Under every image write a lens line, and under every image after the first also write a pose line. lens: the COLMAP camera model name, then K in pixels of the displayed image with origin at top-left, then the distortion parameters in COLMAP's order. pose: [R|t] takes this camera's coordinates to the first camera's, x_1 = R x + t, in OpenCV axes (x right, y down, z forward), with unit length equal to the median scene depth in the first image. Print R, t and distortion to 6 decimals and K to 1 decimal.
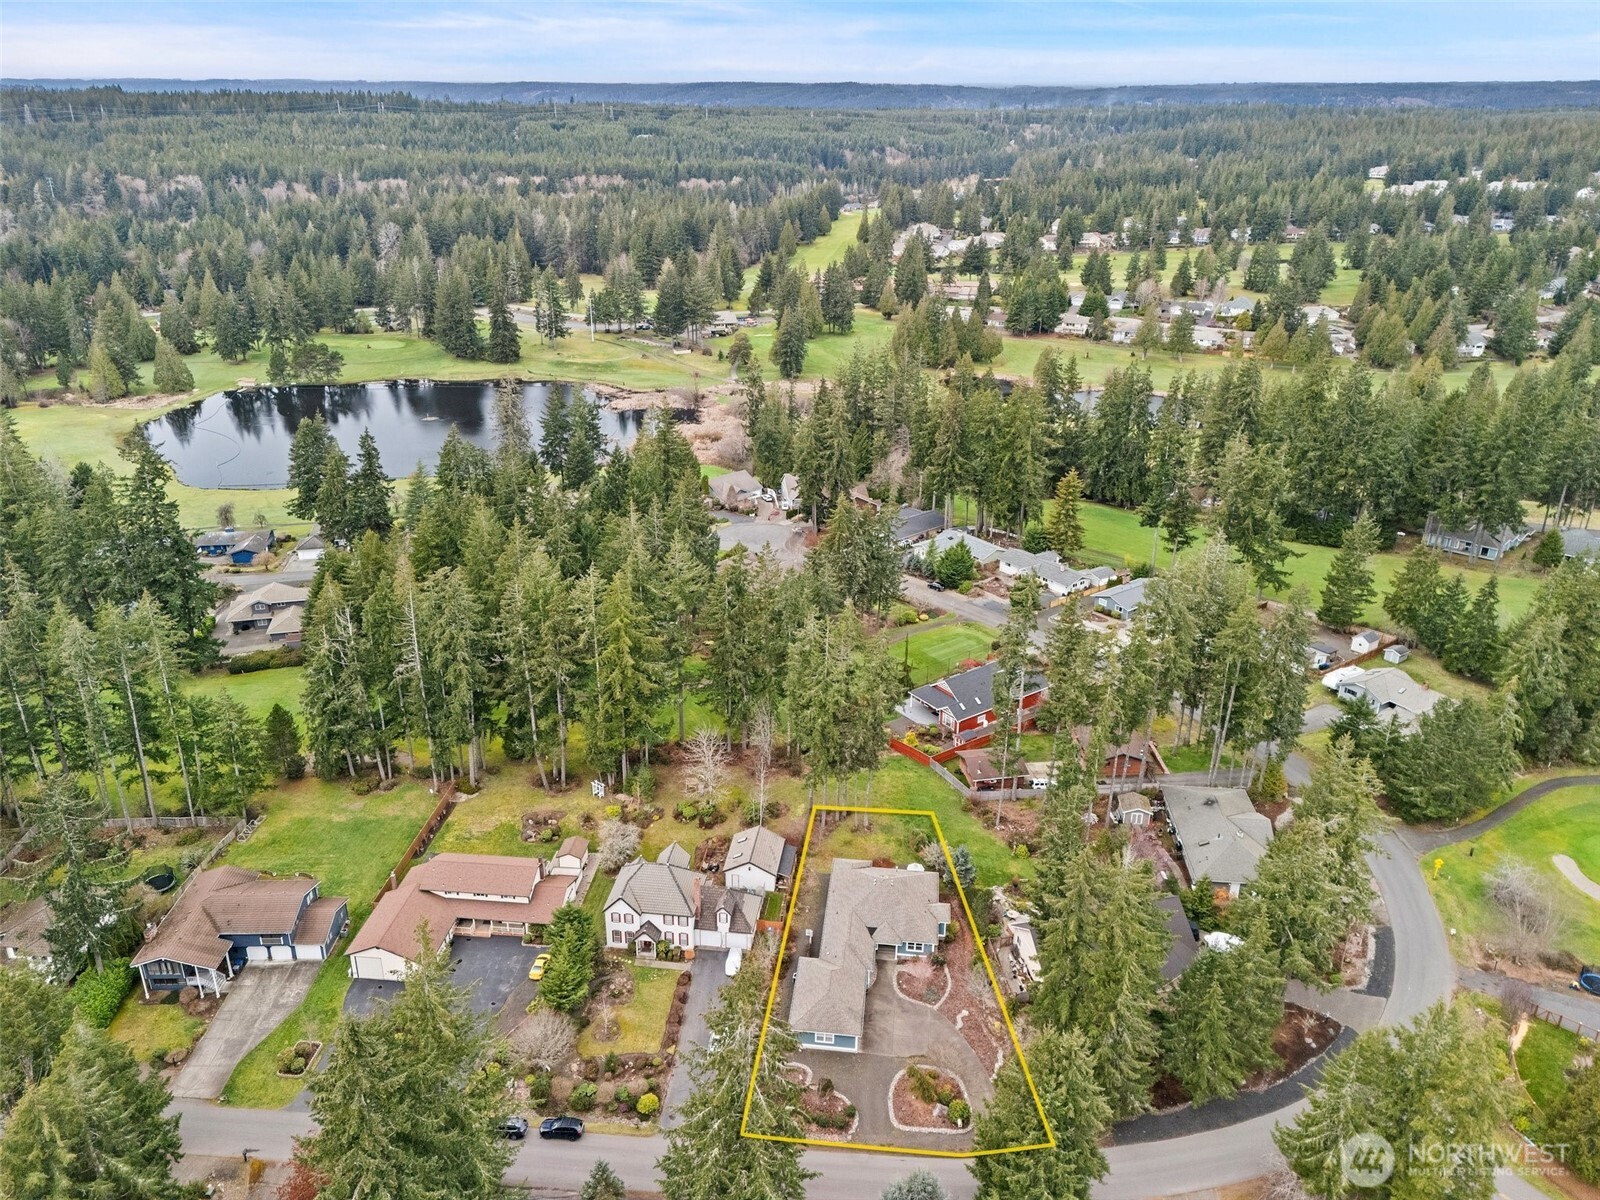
lens RADIAL K [[1132.1, 0, 800.0], [0, 1132.1, 600.0], [0, 0, 1]] dist [0.040875, -0.043877]
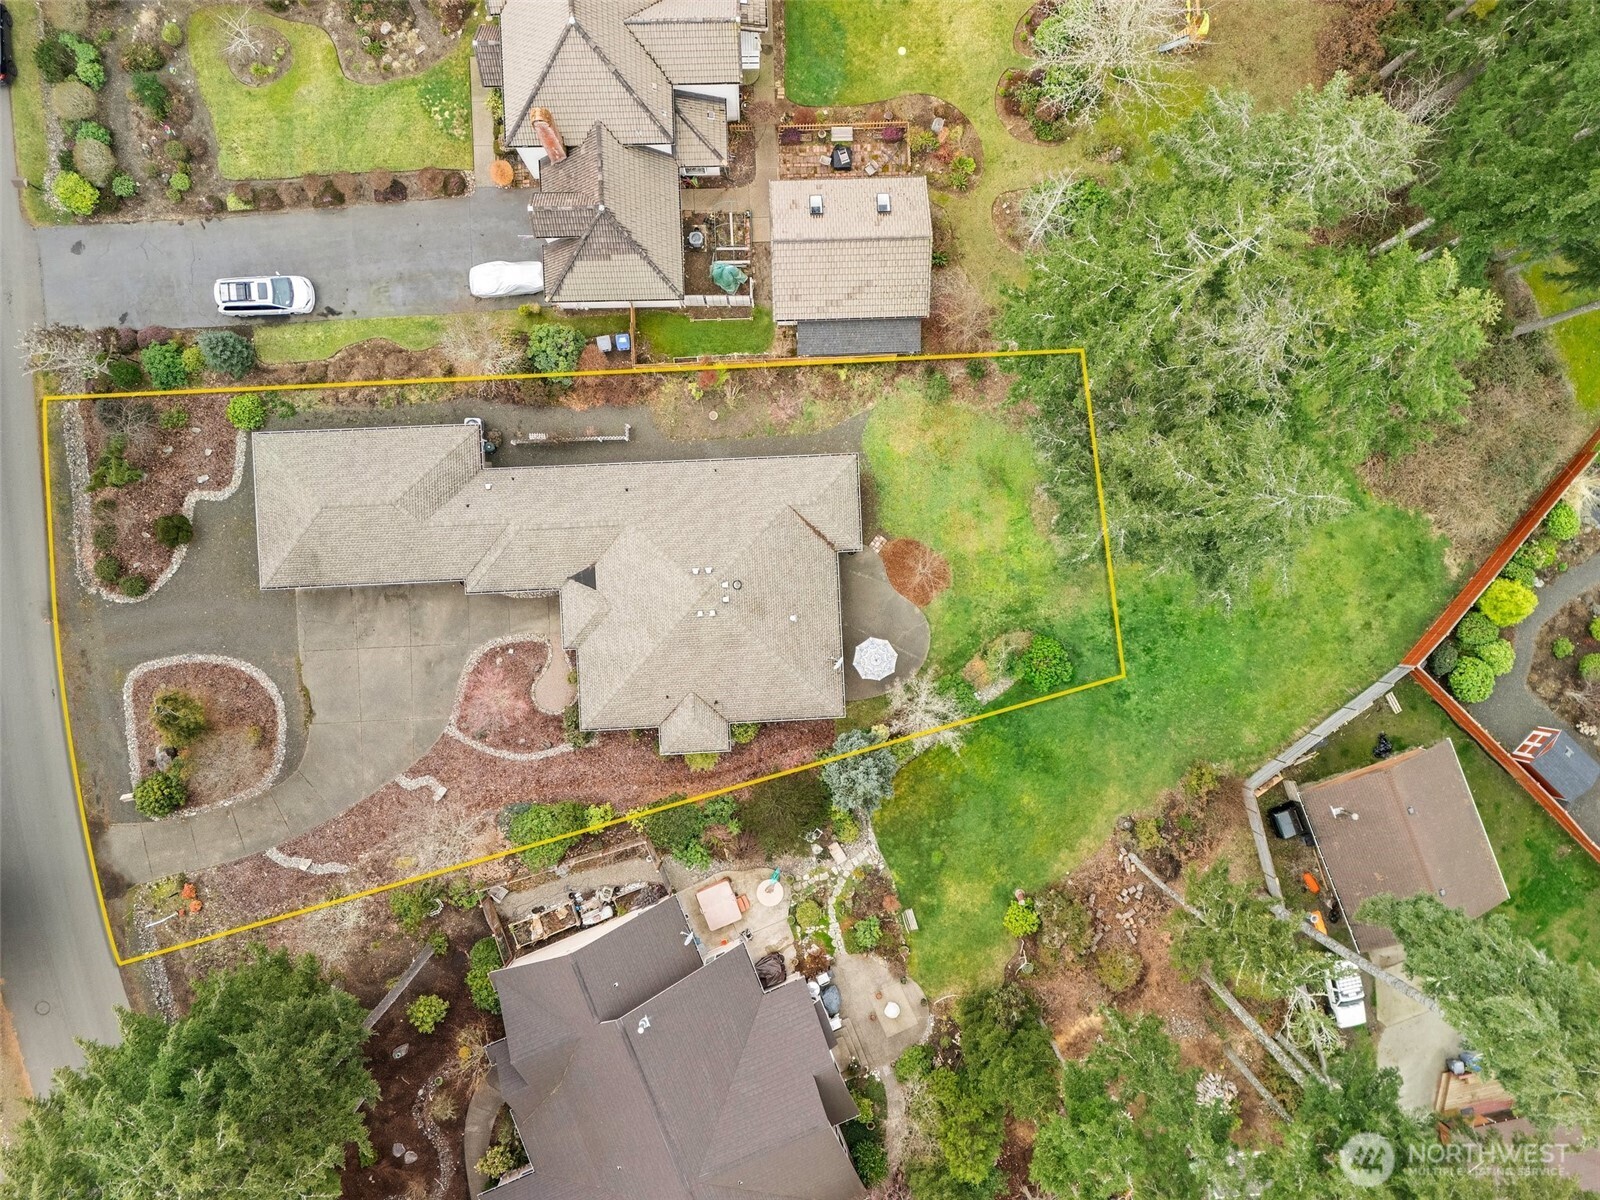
lens RADIAL K [[1132.1, 0, 800.0], [0, 1132.1, 600.0], [0, 0, 1]] dist [0.040875, -0.043877]
pose [[0.168113, 0.985753, -0.005332, 0.019474], [-0.426570, 0.077623, 0.901118, -0.027133], [0.888694, -0.149215, 0.433542, 0.195475]]
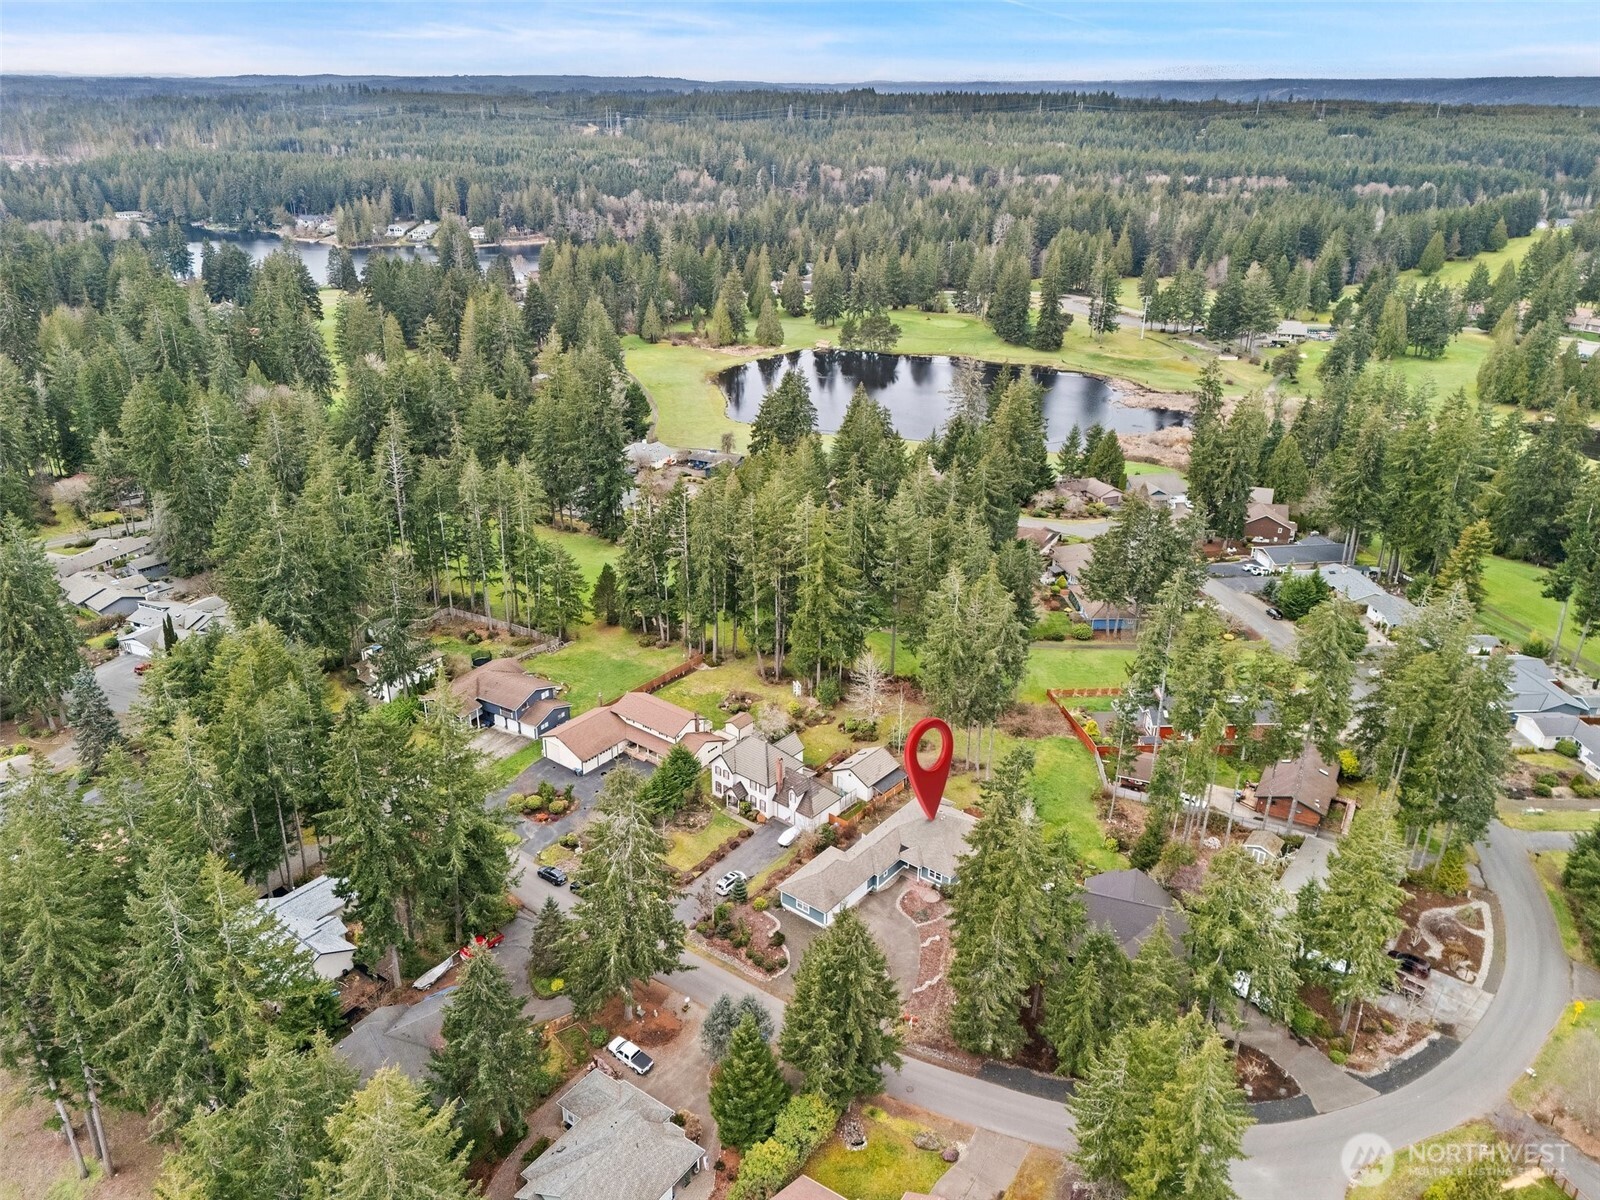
lens RADIAL K [[1132.1, 0, 800.0], [0, 1132.1, 600.0], [0, 0, 1]] dist [0.040875, -0.043877]
pose [[0.849146, 0.212673, -0.483448, 0.101443], [-0.212356, 0.975576, 0.056175, 0.003505], [0.483587, 0.054962, 0.873569, -0.004815]]
